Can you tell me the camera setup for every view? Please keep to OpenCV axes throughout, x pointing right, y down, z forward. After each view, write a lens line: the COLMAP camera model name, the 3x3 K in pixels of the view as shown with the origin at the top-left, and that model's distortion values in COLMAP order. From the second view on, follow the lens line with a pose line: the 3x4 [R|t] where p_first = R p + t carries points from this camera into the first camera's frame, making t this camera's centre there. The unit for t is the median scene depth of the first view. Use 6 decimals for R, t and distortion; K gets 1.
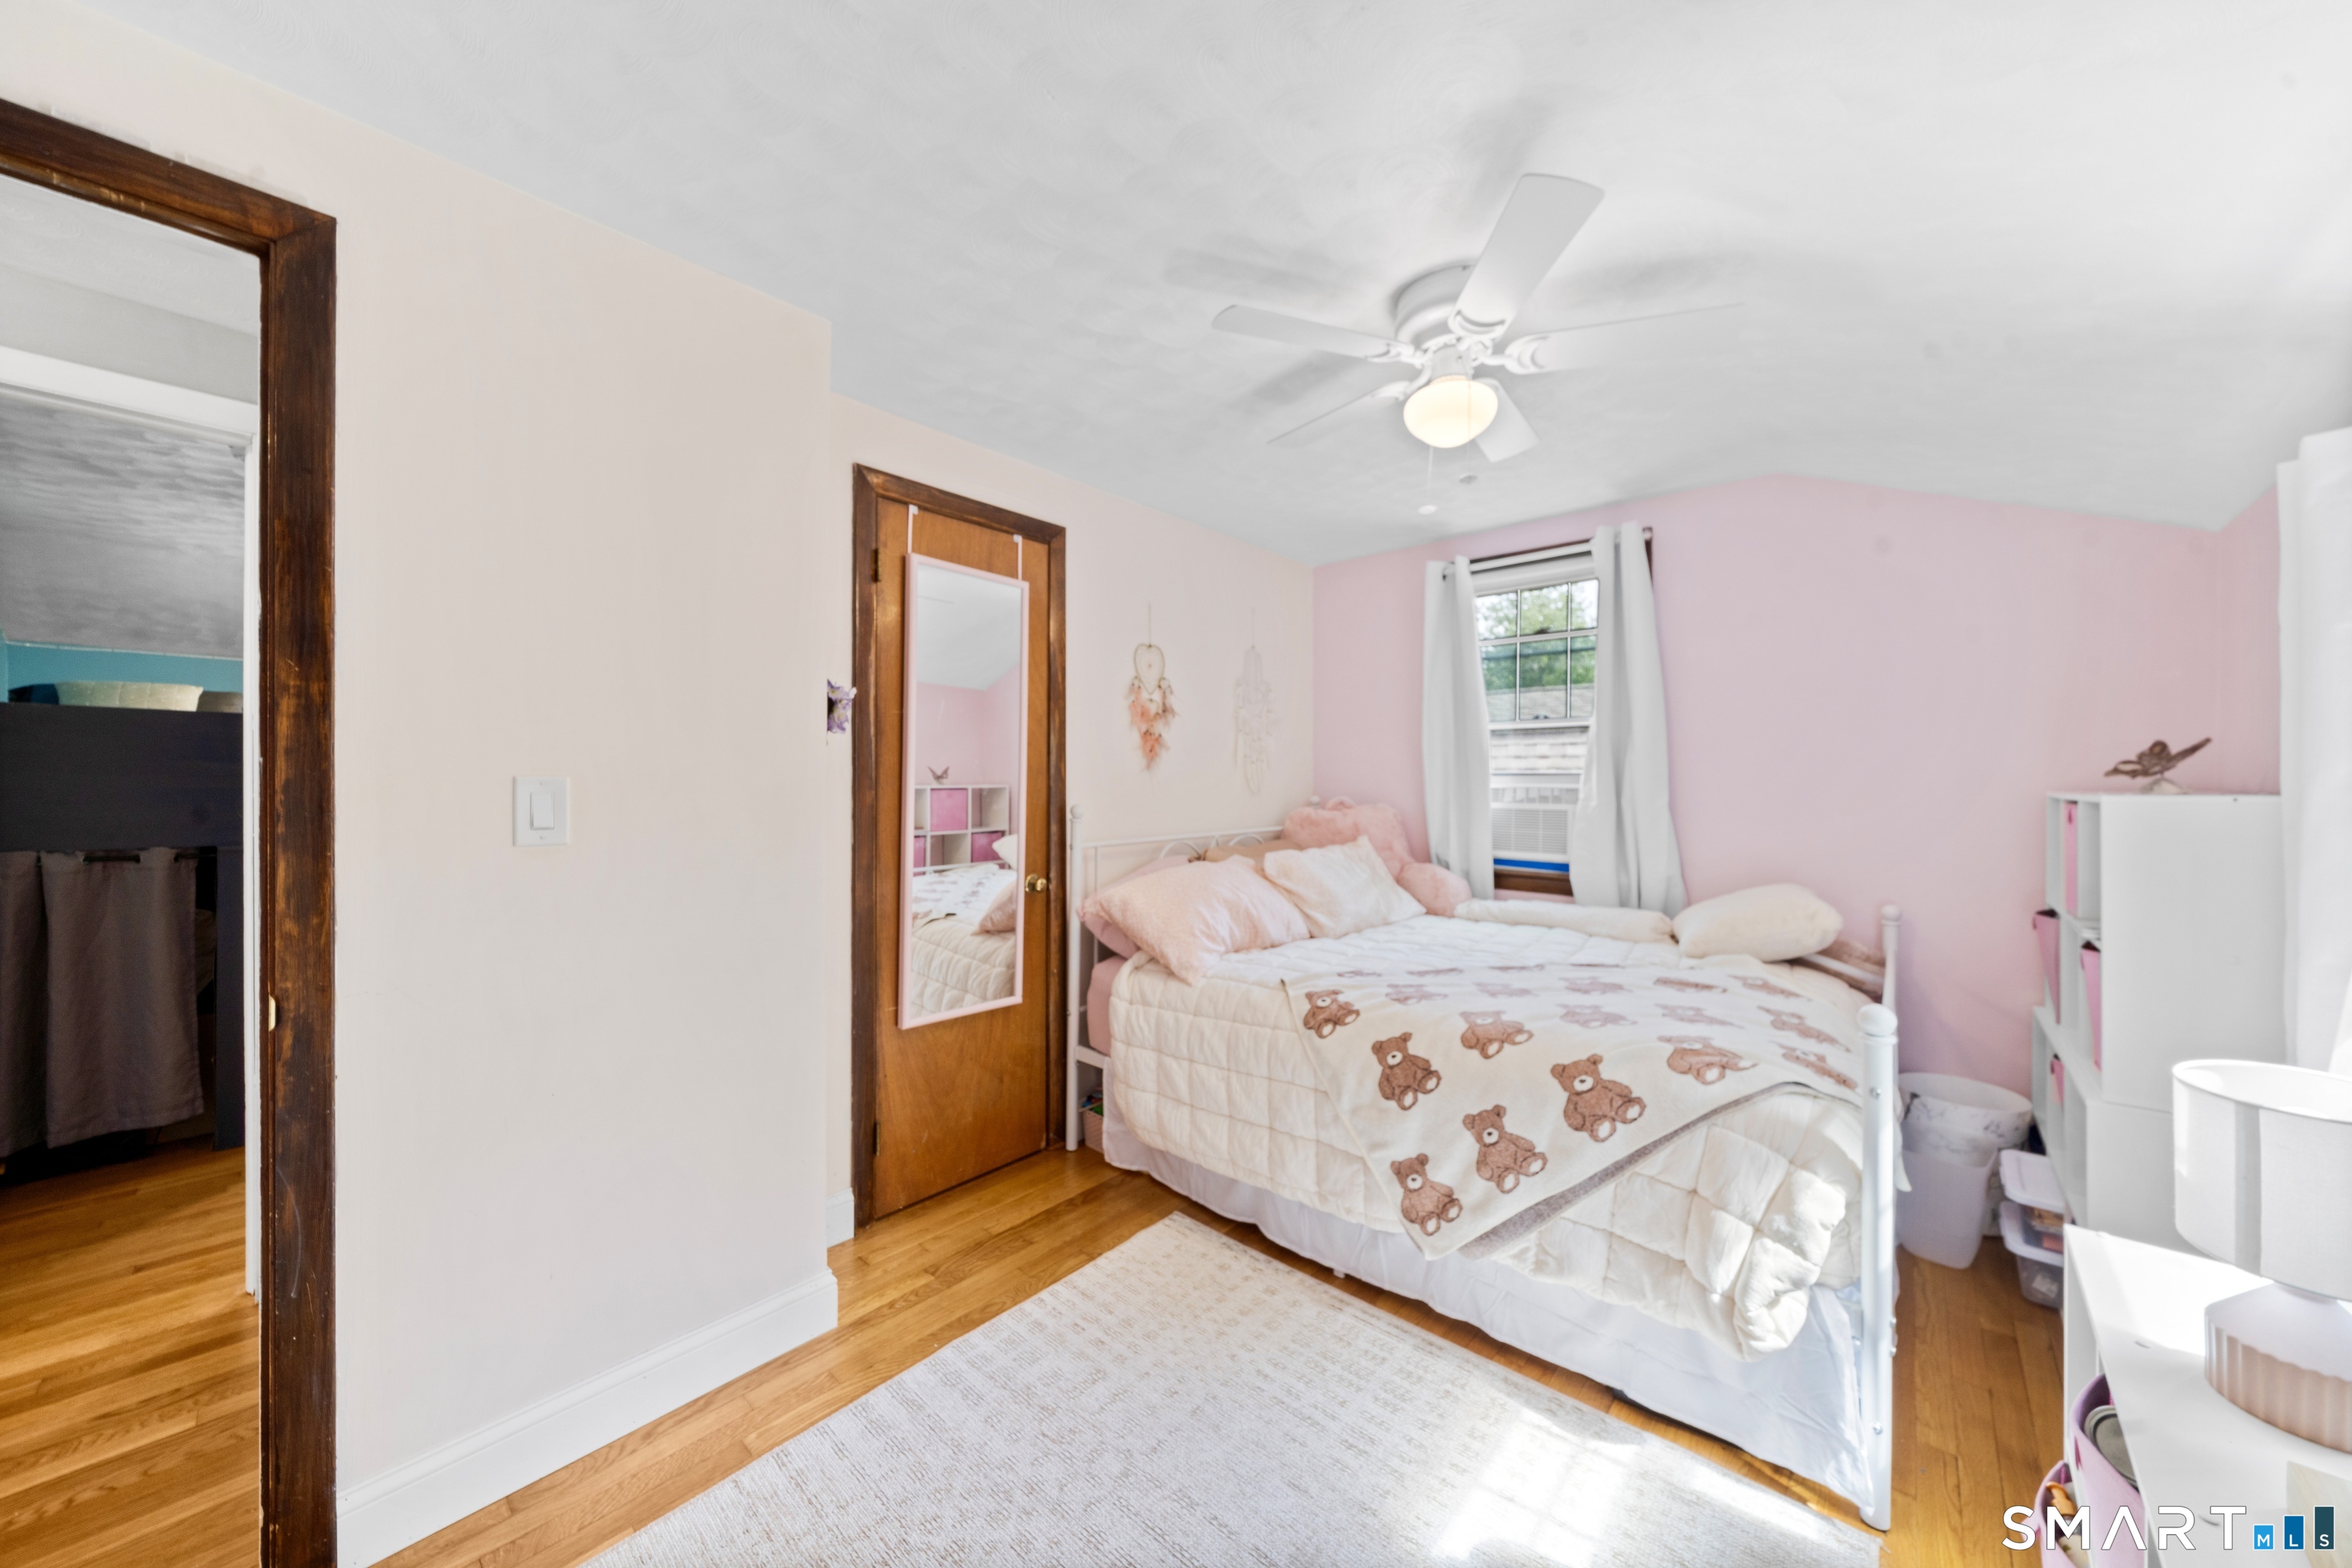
lens RADIAL K [[832.5, 0, 1174.7], [0, 832.5, 779.4], [0, 0, 1]] dist [-0.003488, -0.000075]
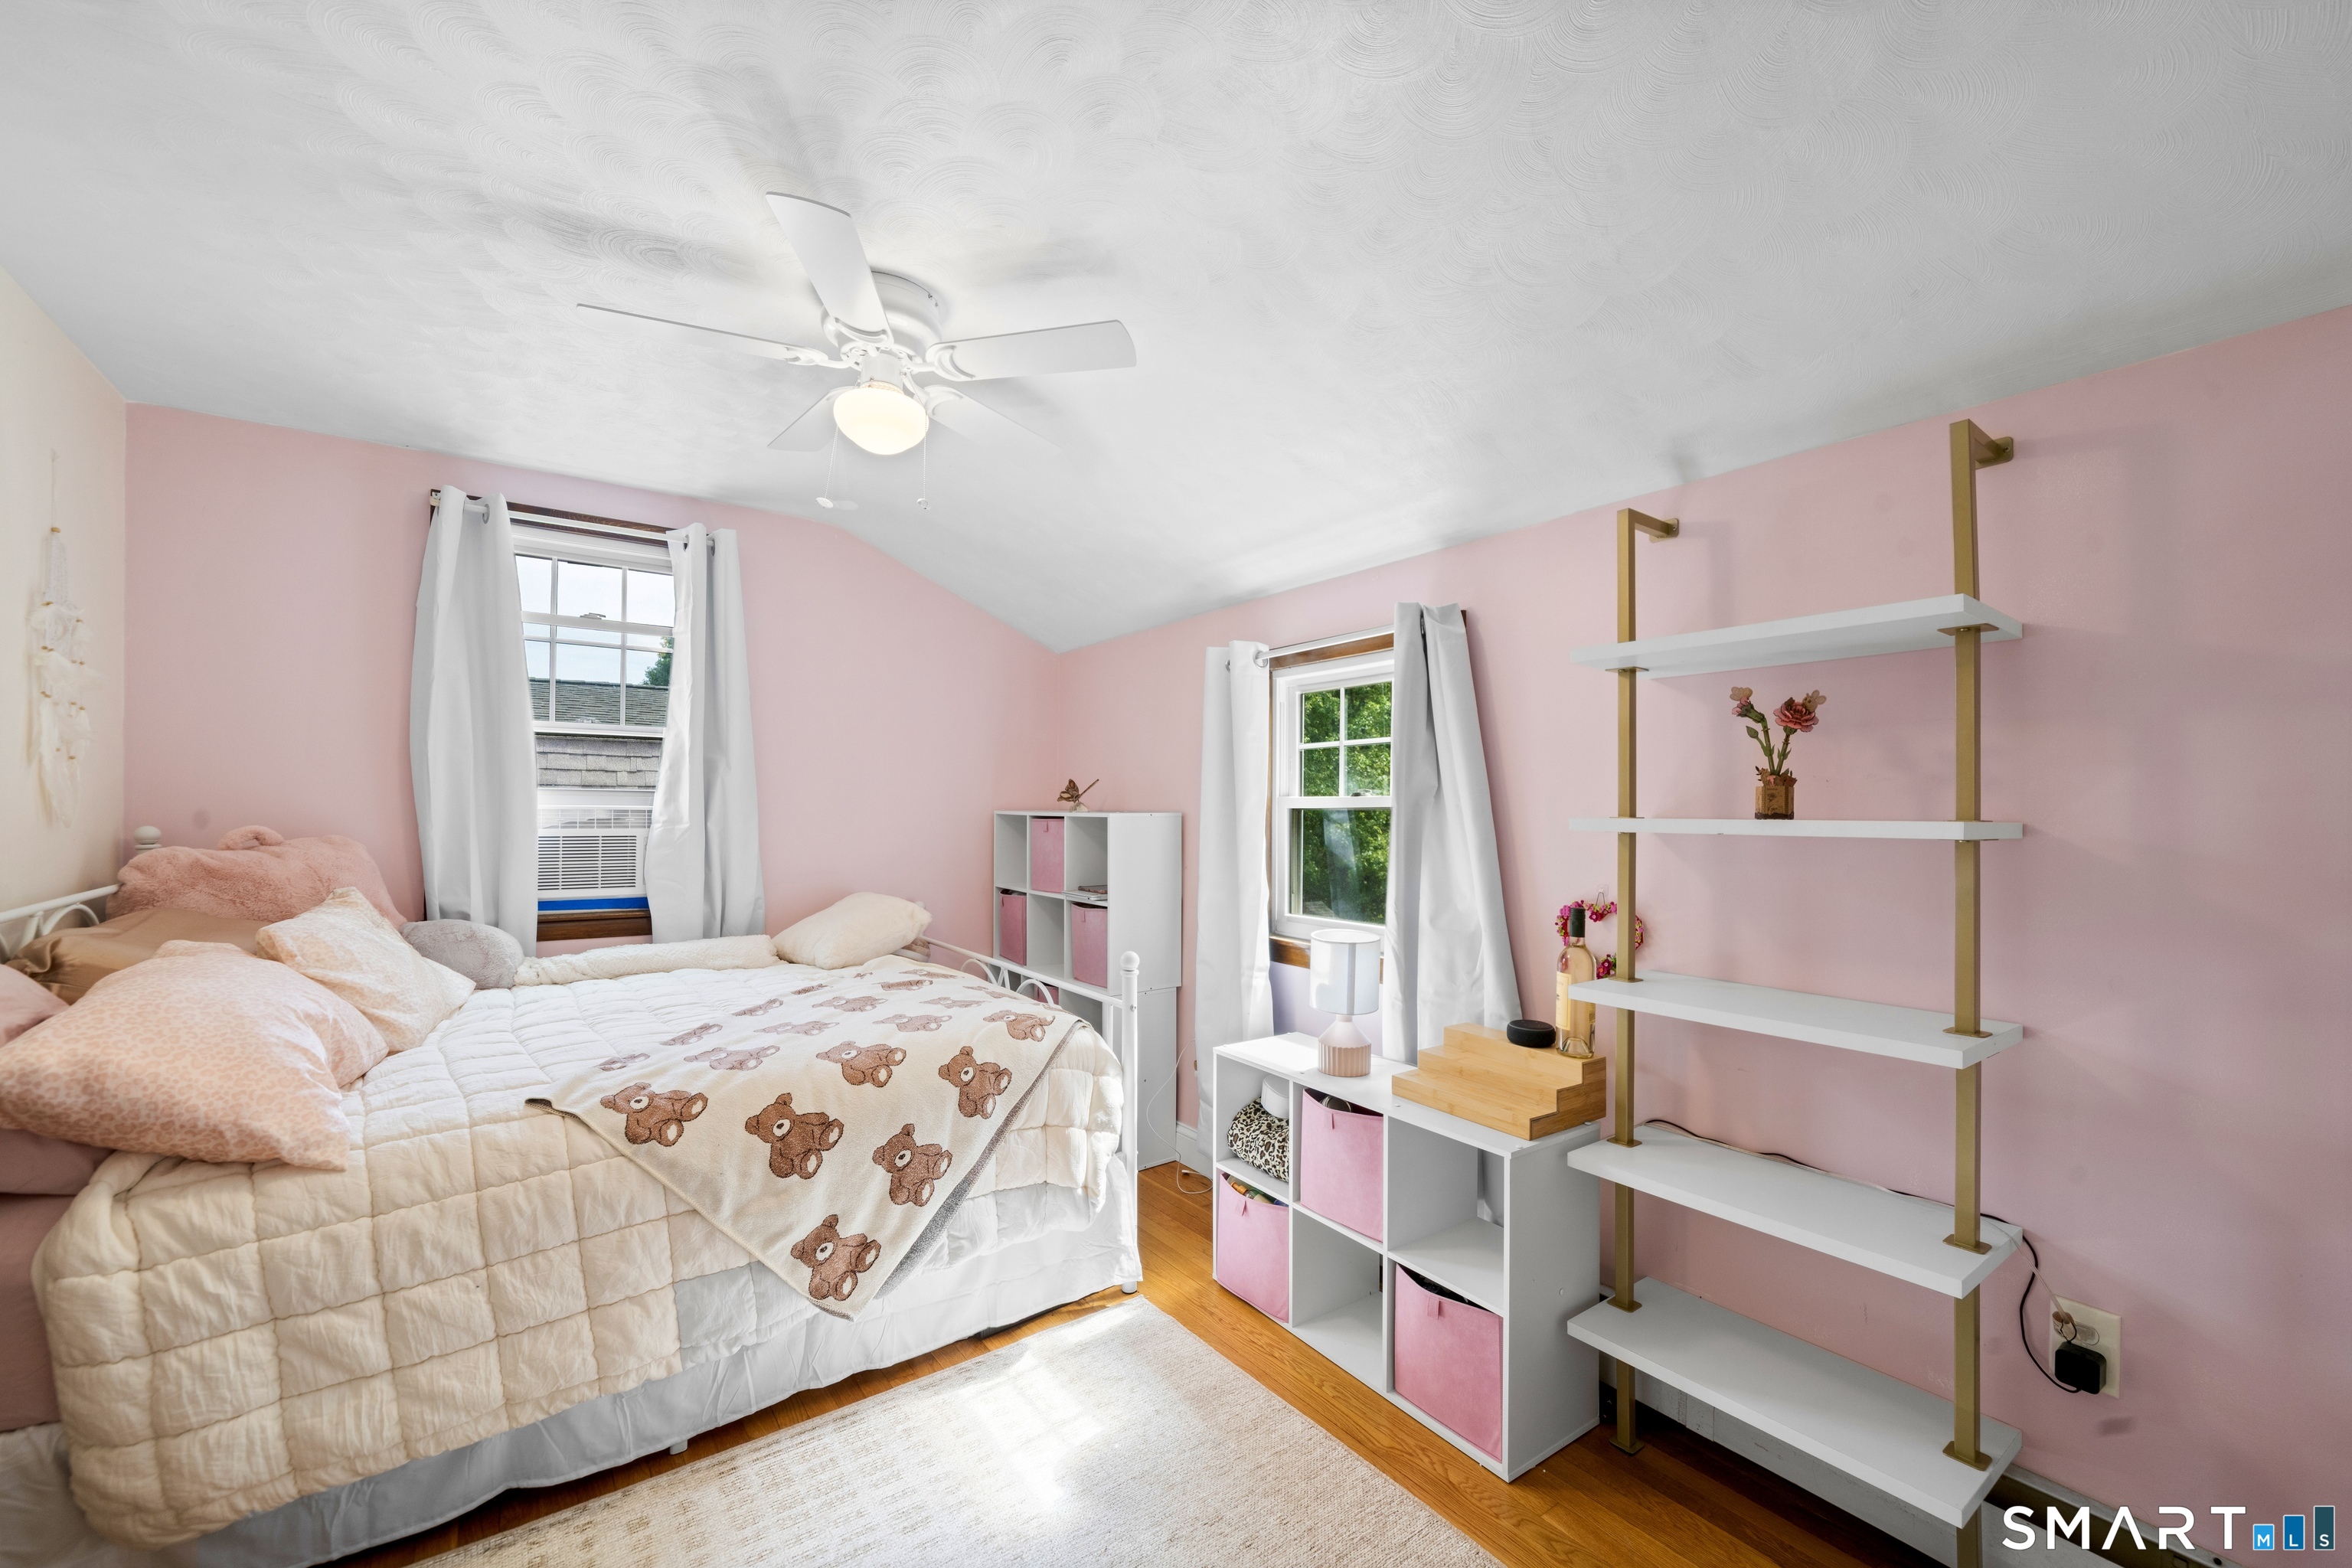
lens RADIAL K [[967.8, 0, 1179.4], [0, 967.8, 796.8], [0, 0, 1]] dist [0.000323, -0.000155]
pose [[0.184299, 0.008334, 0.982835, -0.667165], [-0.007753, 0.999945, -0.007025, -0.000690], [-0.982840, -0.006325, 0.184354, 0.435445]]
